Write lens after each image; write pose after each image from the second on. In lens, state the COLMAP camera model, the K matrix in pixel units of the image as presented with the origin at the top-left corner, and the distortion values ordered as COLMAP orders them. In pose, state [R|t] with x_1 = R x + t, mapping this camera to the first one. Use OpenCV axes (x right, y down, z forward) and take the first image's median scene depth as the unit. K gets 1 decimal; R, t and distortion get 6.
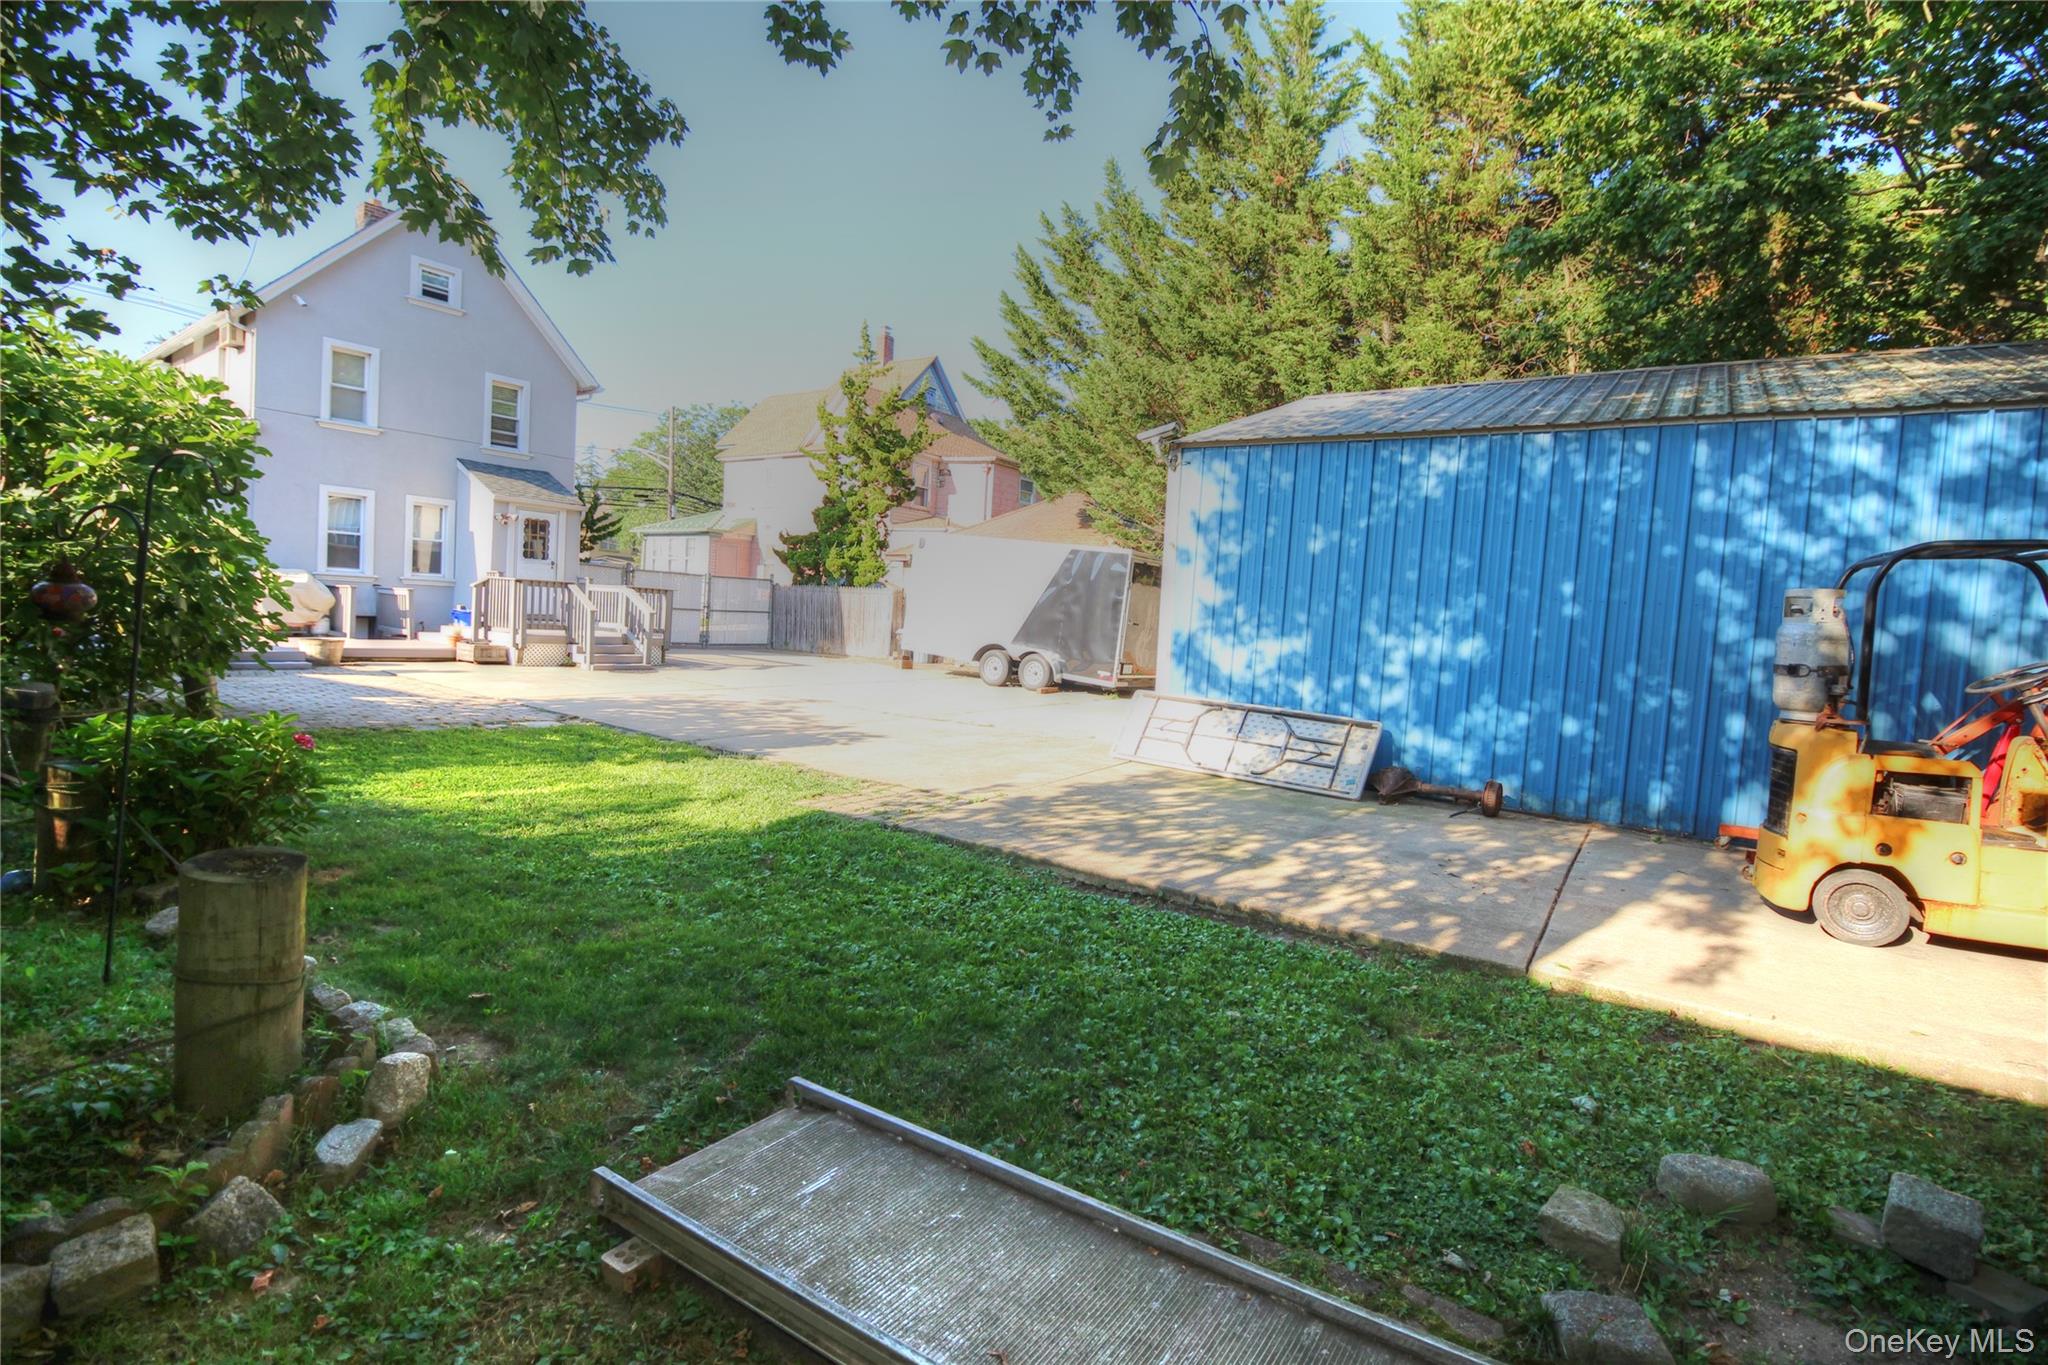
lens RADIAL K [[942.9, 0, 1027.2], [0, 942.9, 657.0], [0, 0, 1]] dist [-0.004146, -0.009944]
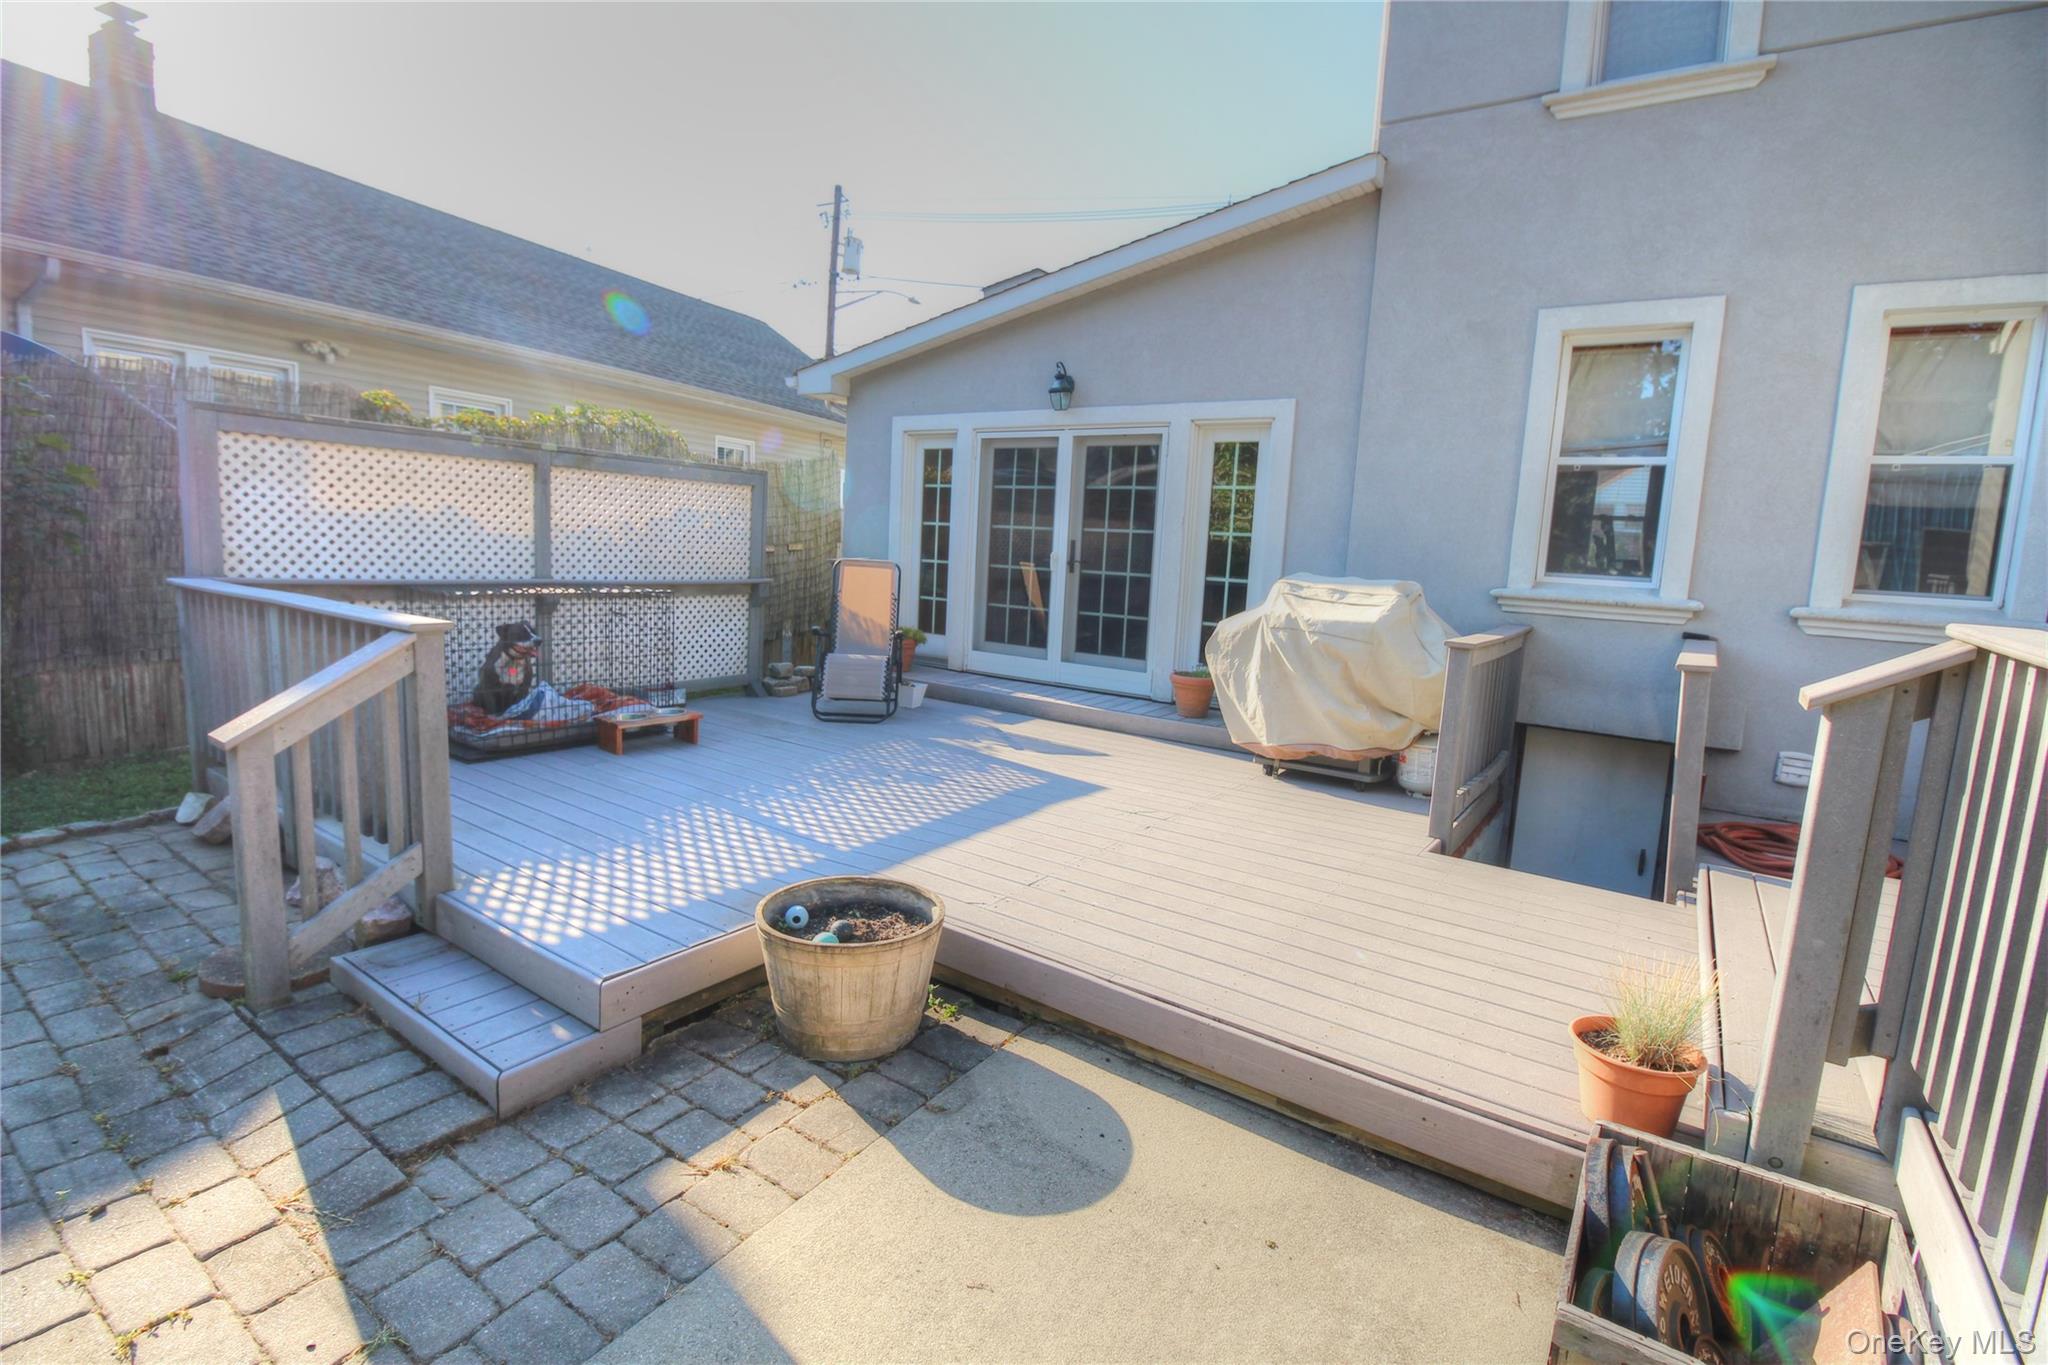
lens RADIAL K [[942.9, 0, 1027.2], [0, 942.9, 657.0], [0, 0, 1]] dist [-0.004146, -0.009944]
pose [[0.046769, 0.070927, -0.996384, -0.457973], [-0.087858, 0.993902, 0.066627, -0.077090], [0.995034, 0.084425, 0.052716, 0.854160]]
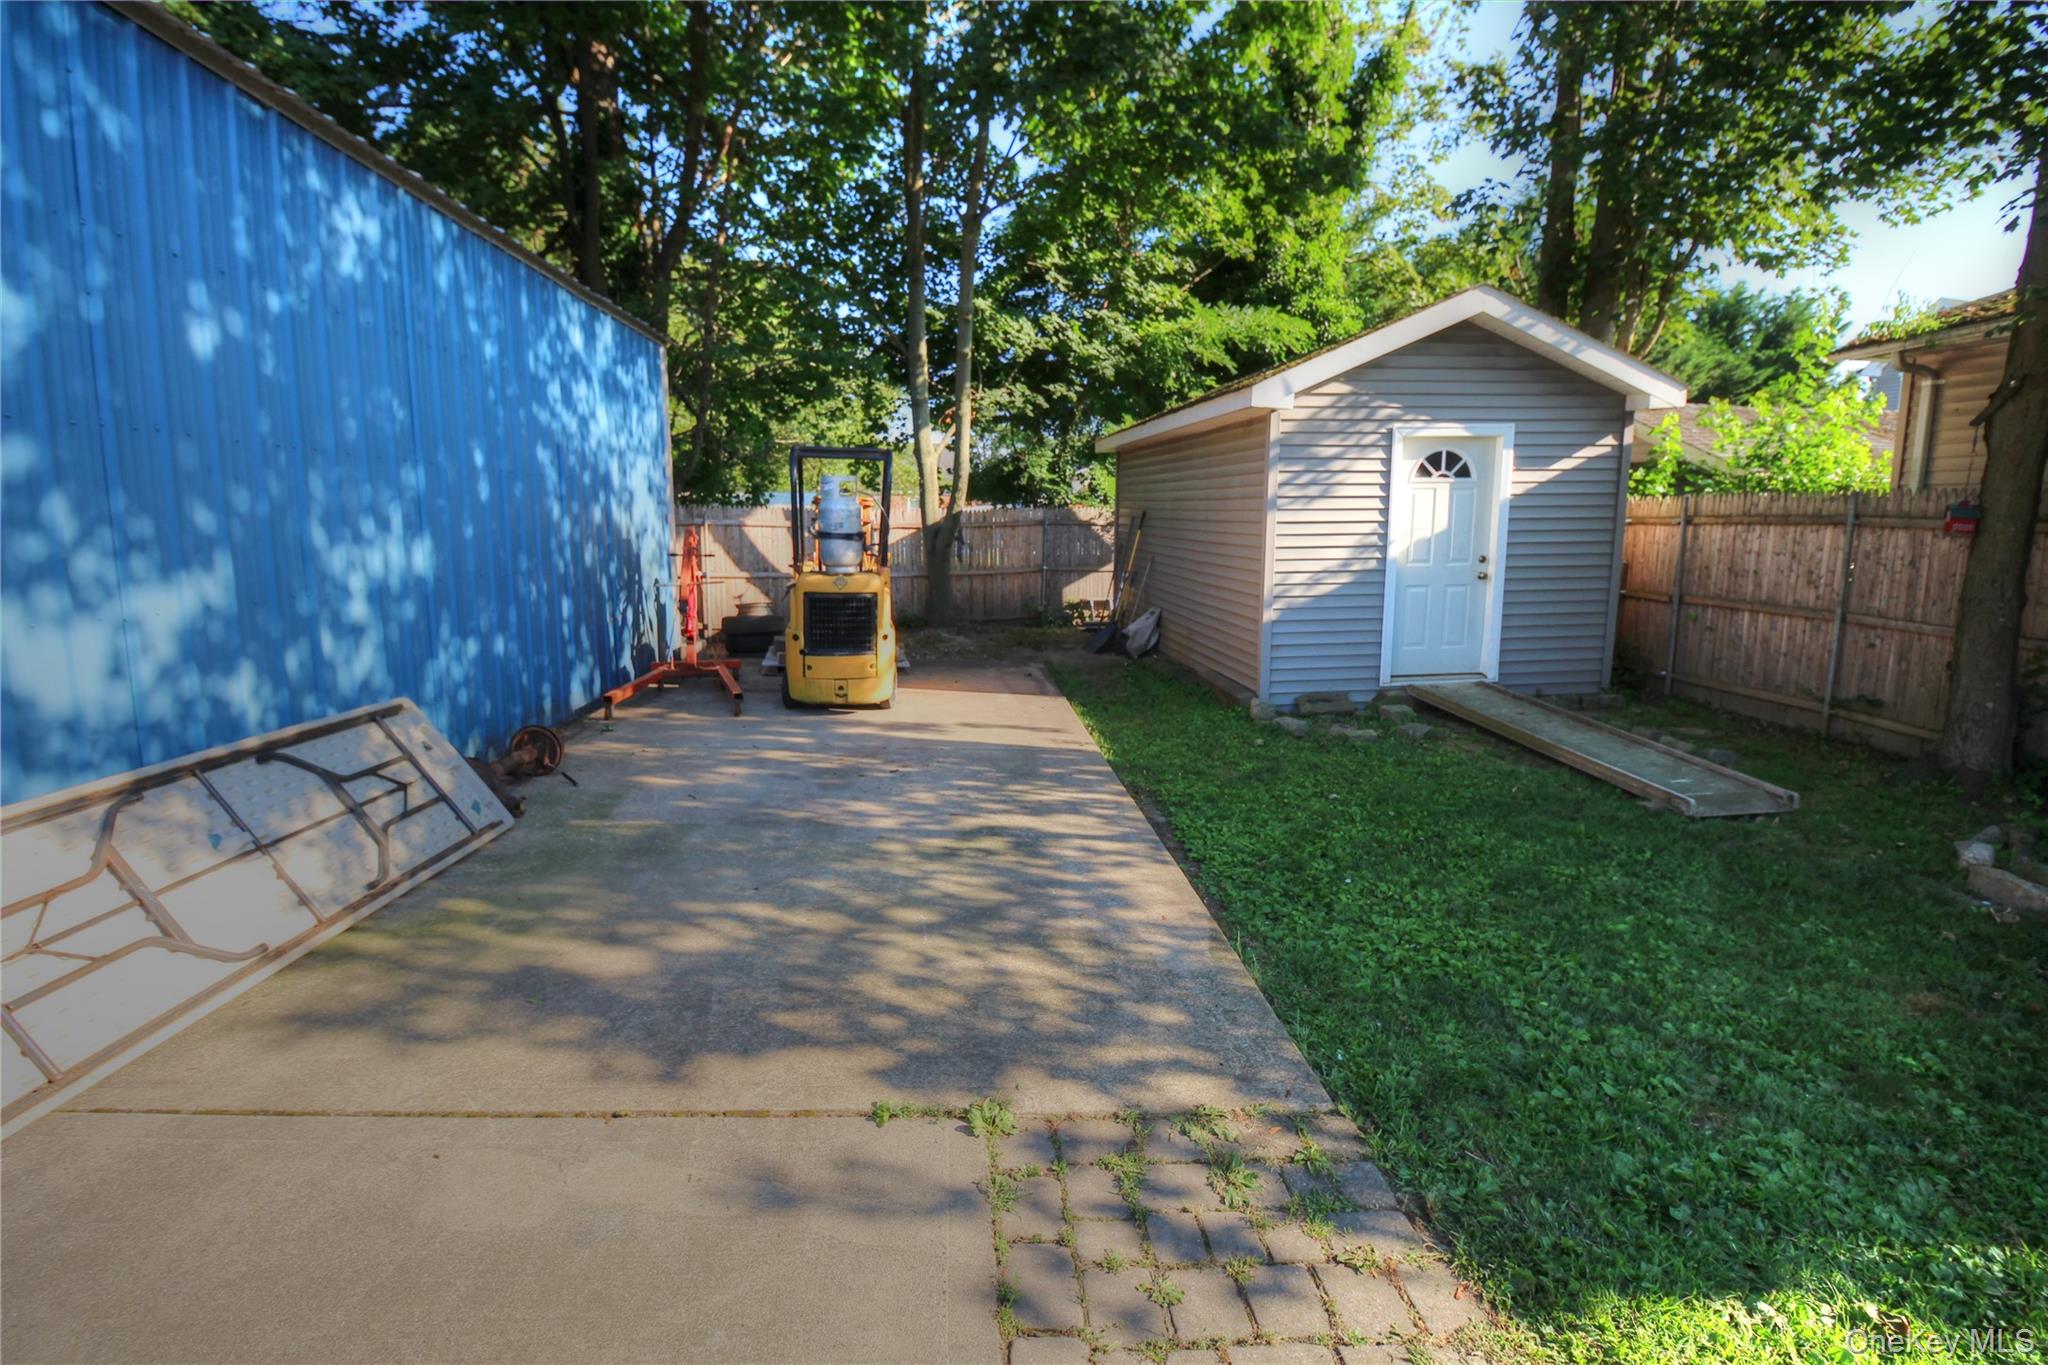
lens RADIAL K [[994.4, 0, 998.0], [0, 994.4, 653.9], [0, 0, 1]] dist [0.002461, -0.016020]
pose [[-0.626567, -0.160216, 0.762722, -0.127443], [0.004936, 0.977807, 0.209451, -0.037117], [-0.779352, 0.135000, -0.611871, 0.522109]]
